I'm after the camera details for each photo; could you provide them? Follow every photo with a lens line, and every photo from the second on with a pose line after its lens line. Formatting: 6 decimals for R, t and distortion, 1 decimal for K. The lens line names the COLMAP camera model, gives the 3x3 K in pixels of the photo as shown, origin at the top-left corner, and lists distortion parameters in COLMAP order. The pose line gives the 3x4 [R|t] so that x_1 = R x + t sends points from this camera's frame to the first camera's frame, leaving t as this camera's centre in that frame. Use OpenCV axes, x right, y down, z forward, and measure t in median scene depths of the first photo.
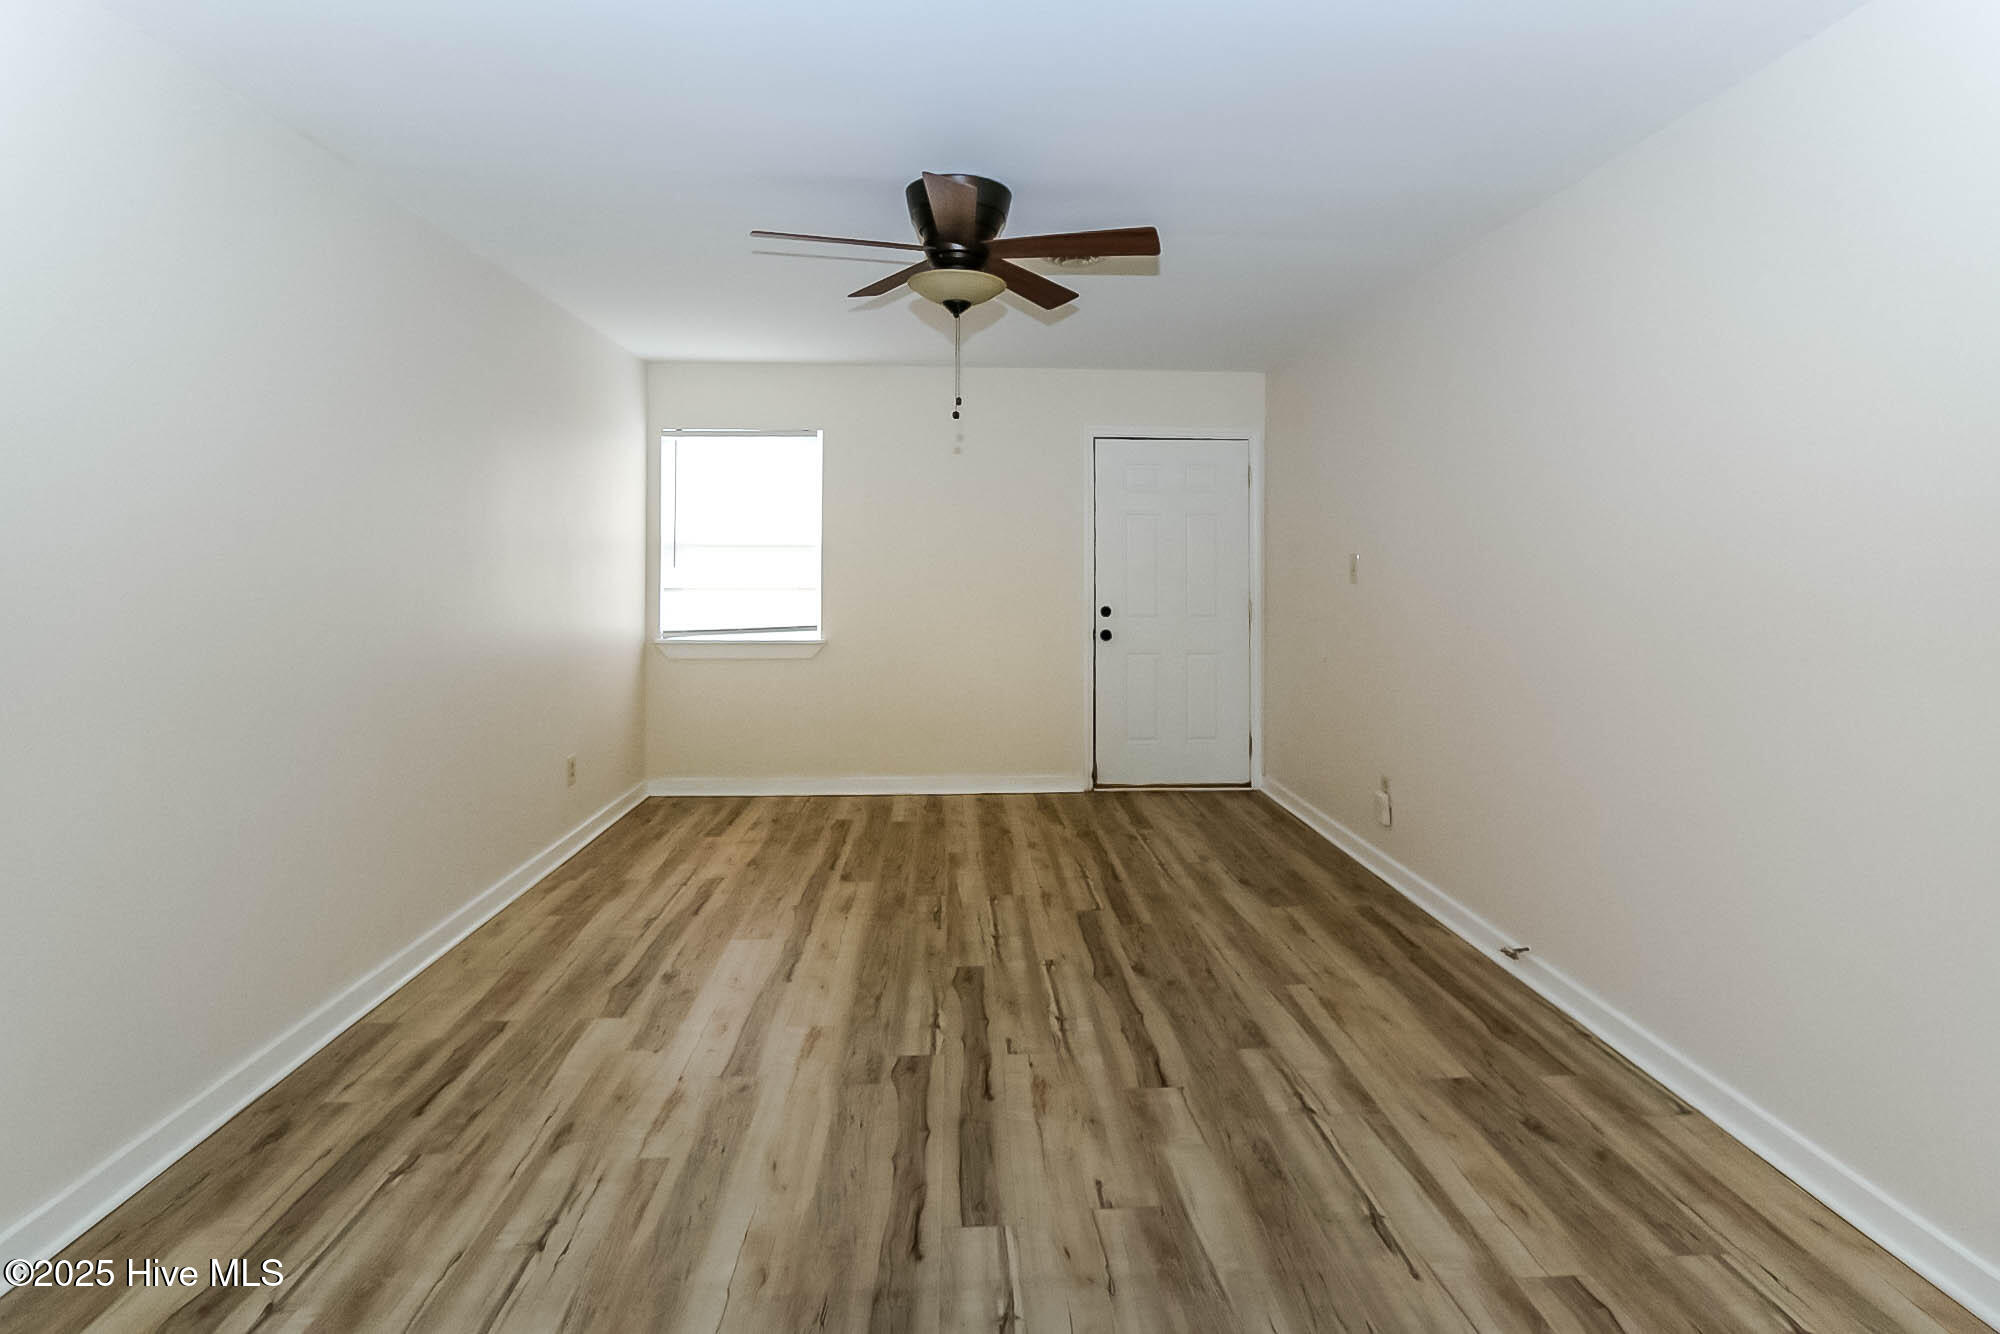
lens RADIAL K [[939.5, 0, 999.5], [0, 939.5, 549.0], [0, 0, 1]] dist [-0.001665, 0.000380]
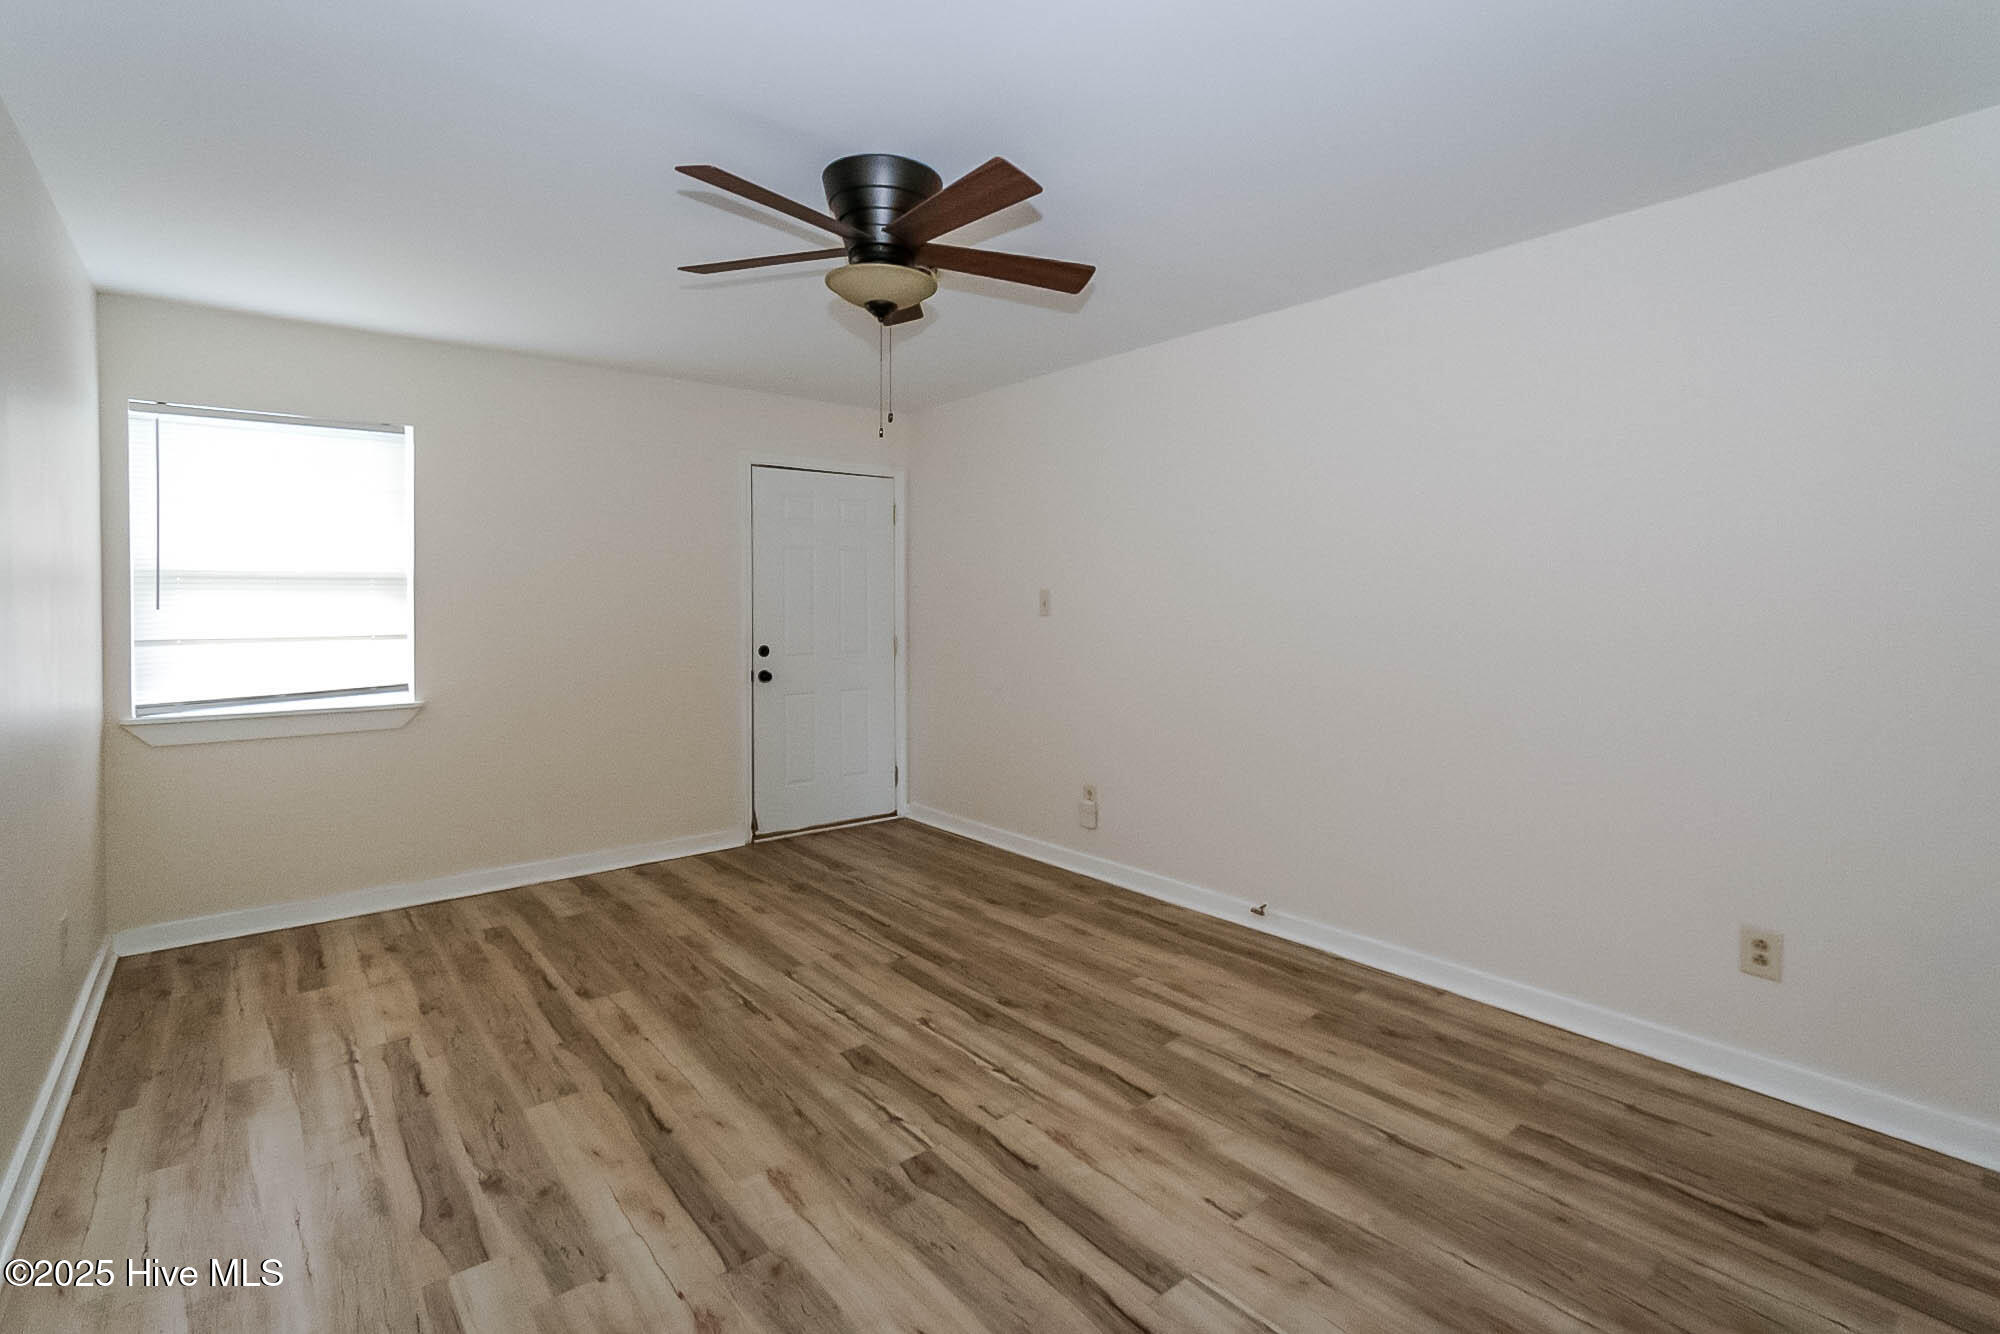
lens RADIAL K [[927.0, 0, 982.5], [0, 927.0, 604.5], [0, 0, 1]] dist [-0.000452, 0.000139]
pose [[0.812133, -0.008683, 0.583407, -0.499228], [-0.003342, 0.999804, 0.019532, 0.002091], [-0.583462, -0.017813, 0.811945, 0.242037]]
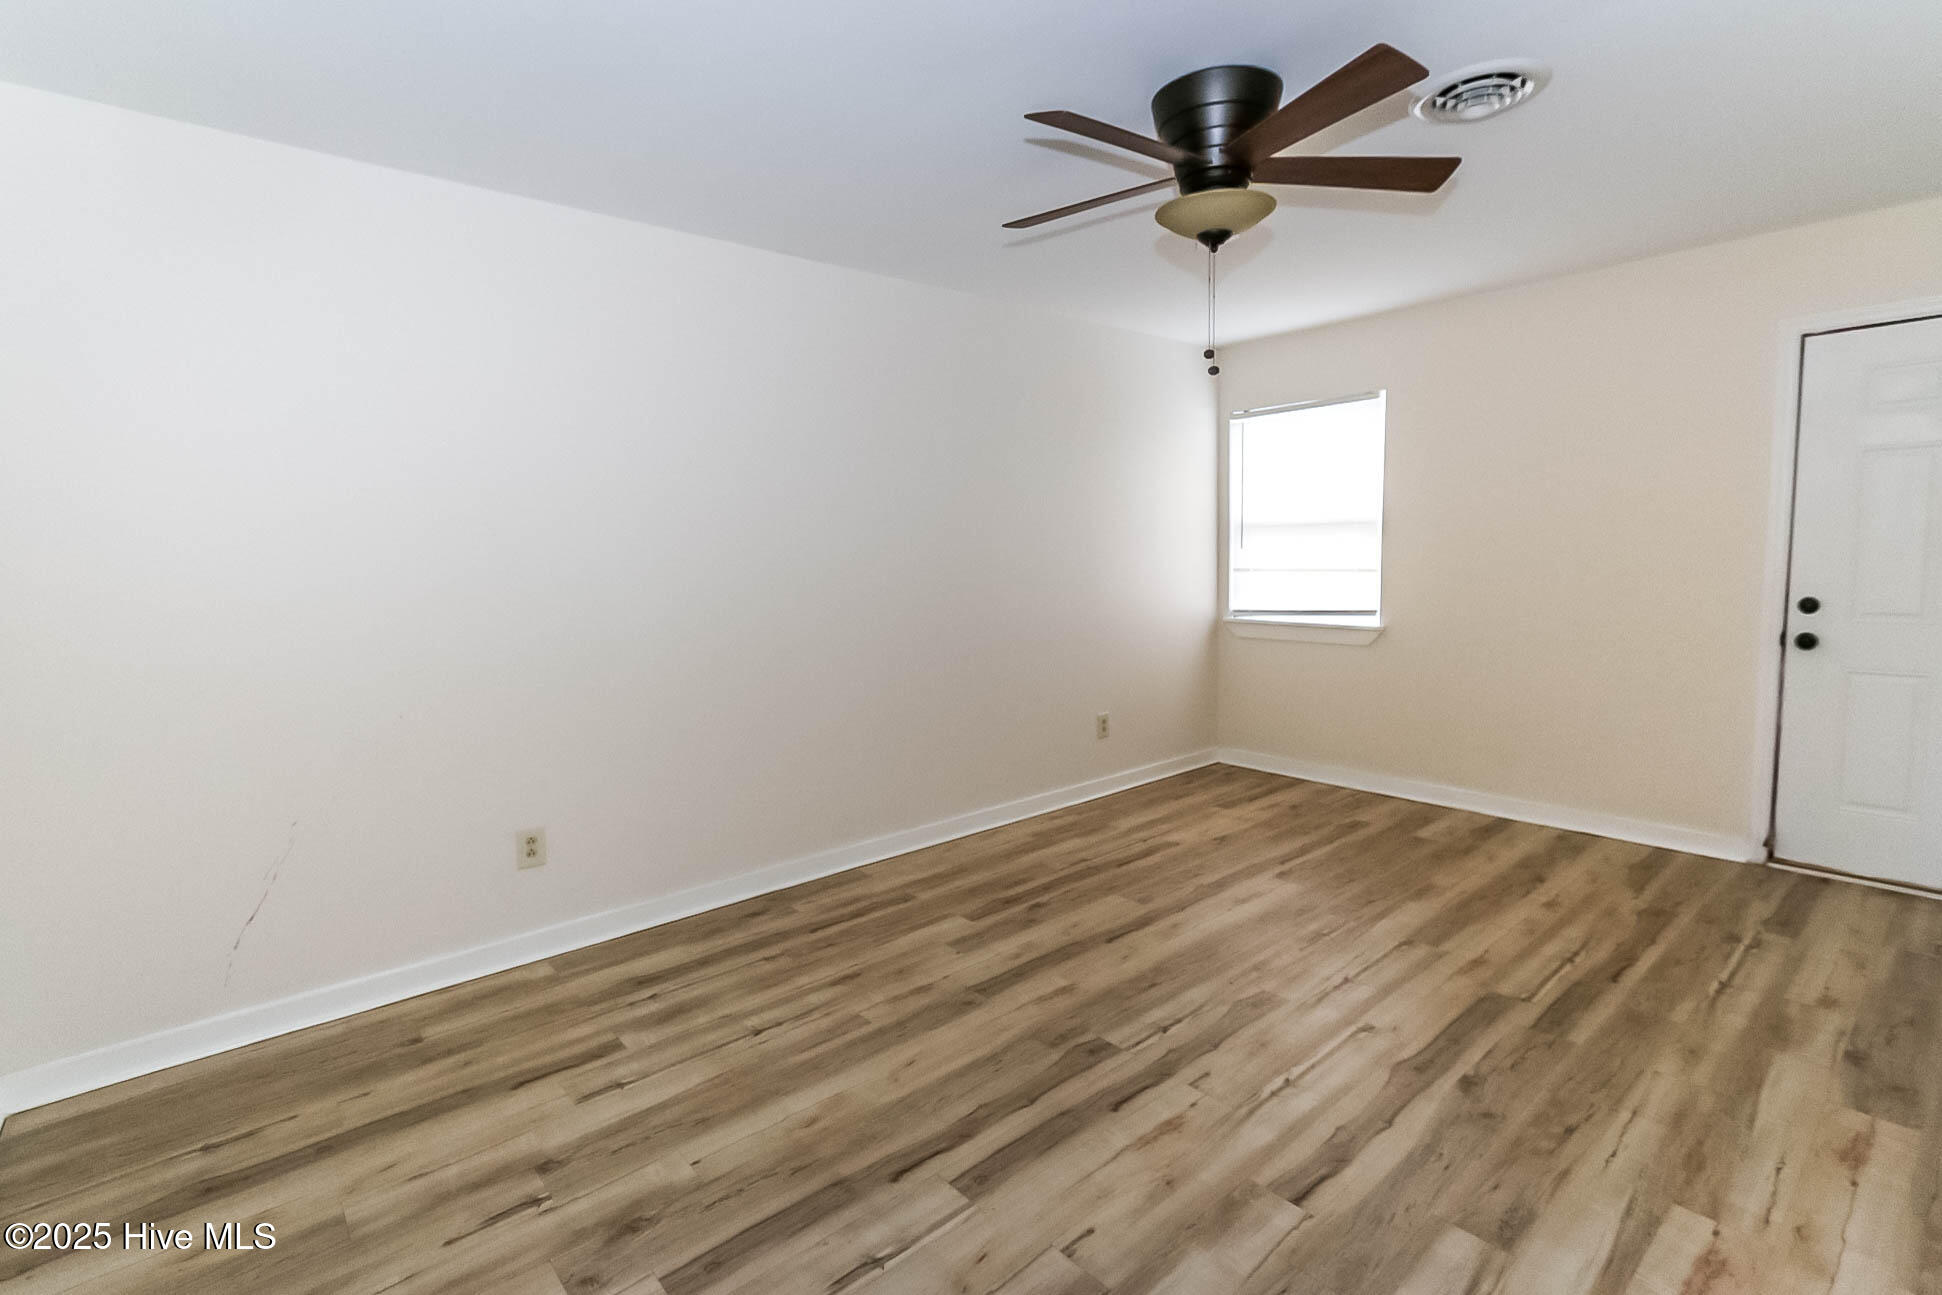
lens RADIAL K [[902.1, 0, 973.6], [0, 902.1, 634.7], [0, 0, 1]] dist [-0.000782, 0.000604]
pose [[0.613922, 0.058543, -0.787193, 0.502728], [0.033642, 0.994399, 0.100189, 0.008662], [0.788650, -0.087991, 0.608514, 0.316270]]
